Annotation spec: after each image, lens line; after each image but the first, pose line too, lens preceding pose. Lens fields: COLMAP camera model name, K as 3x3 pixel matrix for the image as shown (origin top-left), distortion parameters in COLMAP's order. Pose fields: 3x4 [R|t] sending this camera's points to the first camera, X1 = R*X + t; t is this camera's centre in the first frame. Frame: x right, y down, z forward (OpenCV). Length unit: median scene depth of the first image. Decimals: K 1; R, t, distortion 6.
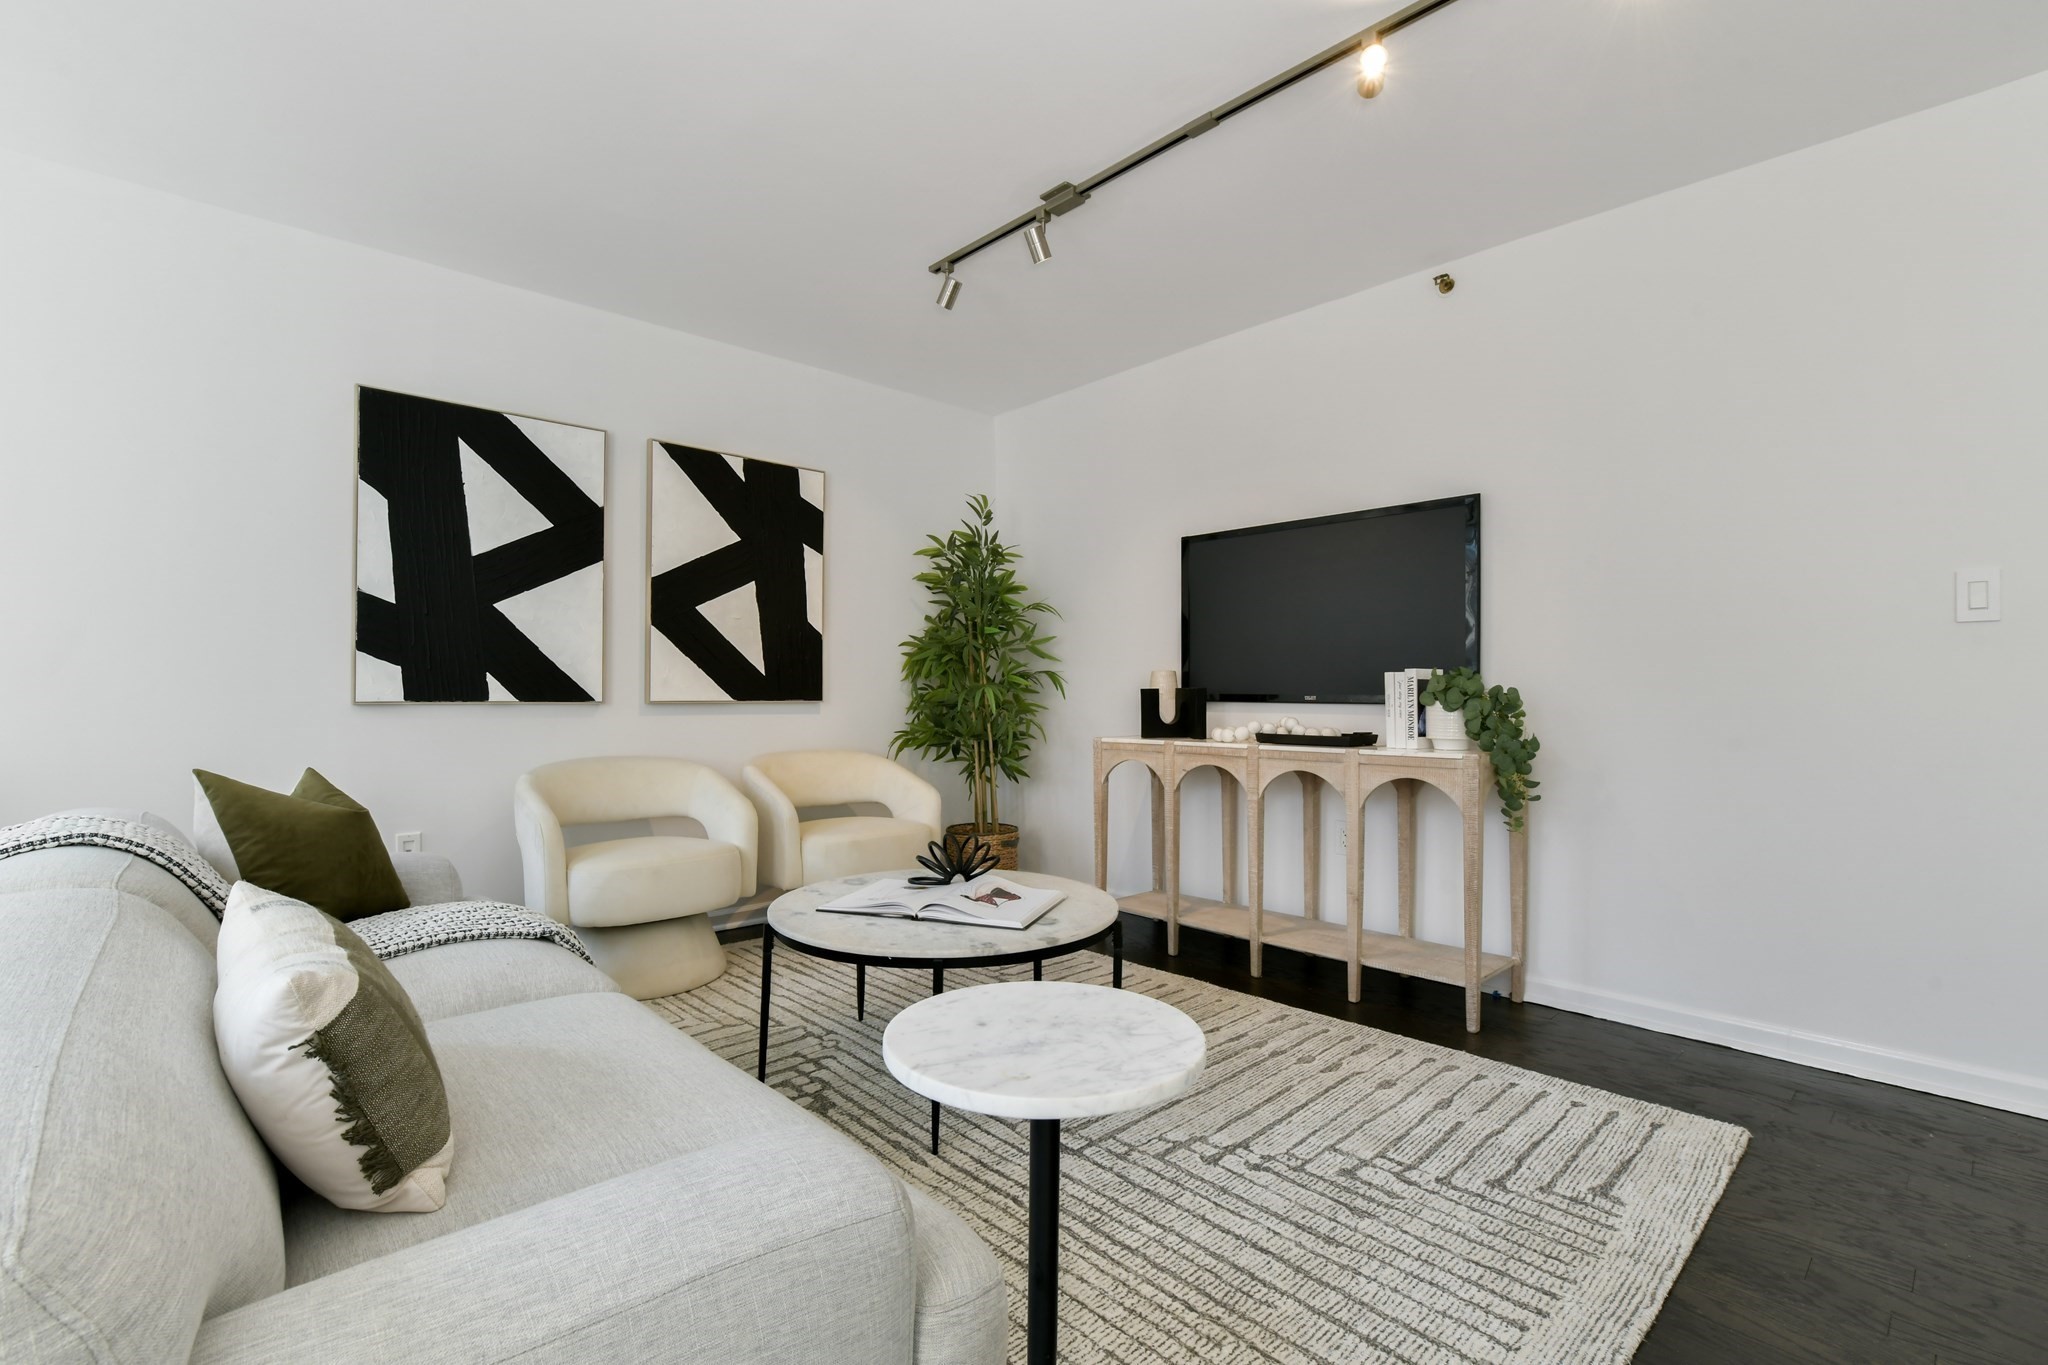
lens RADIAL K [[923.3, 0, 1019.7], [0, 923.3, 690.8], [0, 0, 1]] dist [-0.013508, -0.000414]
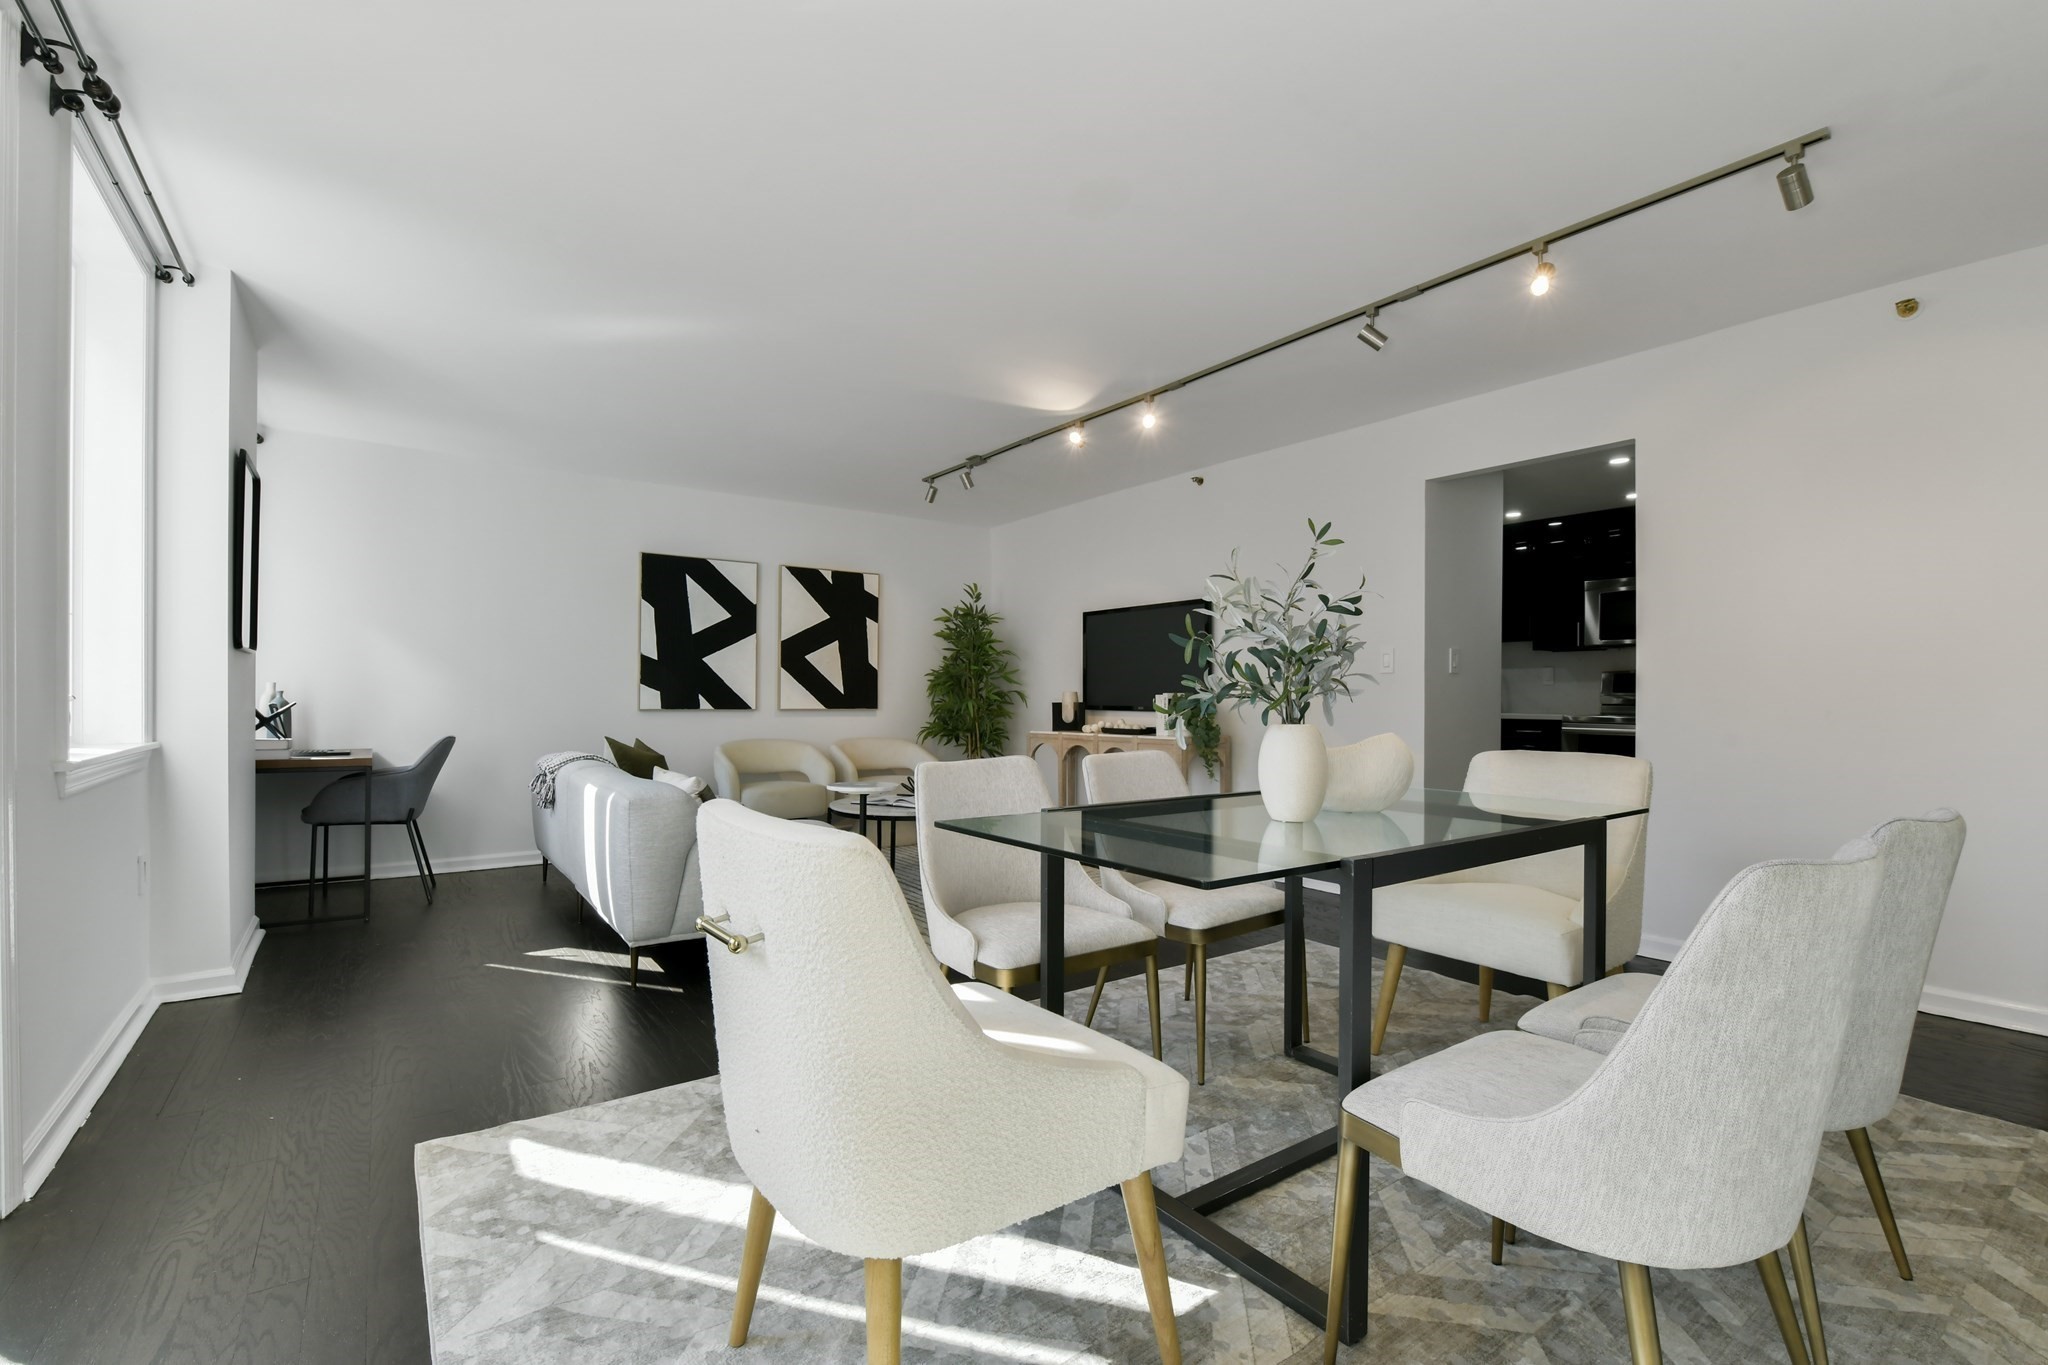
lens RADIAL K [[923.3, 0, 1013.6], [0, 923.3, 693.4], [0, 0, 1]] dist [-0.013508, -0.000414]
pose [[0.990718, 0.000110, -0.135936, 0.326882], [-0.000622, 0.999993, -0.003729, -0.014370], [0.135934, 0.003779, 0.990711, -0.801751]]
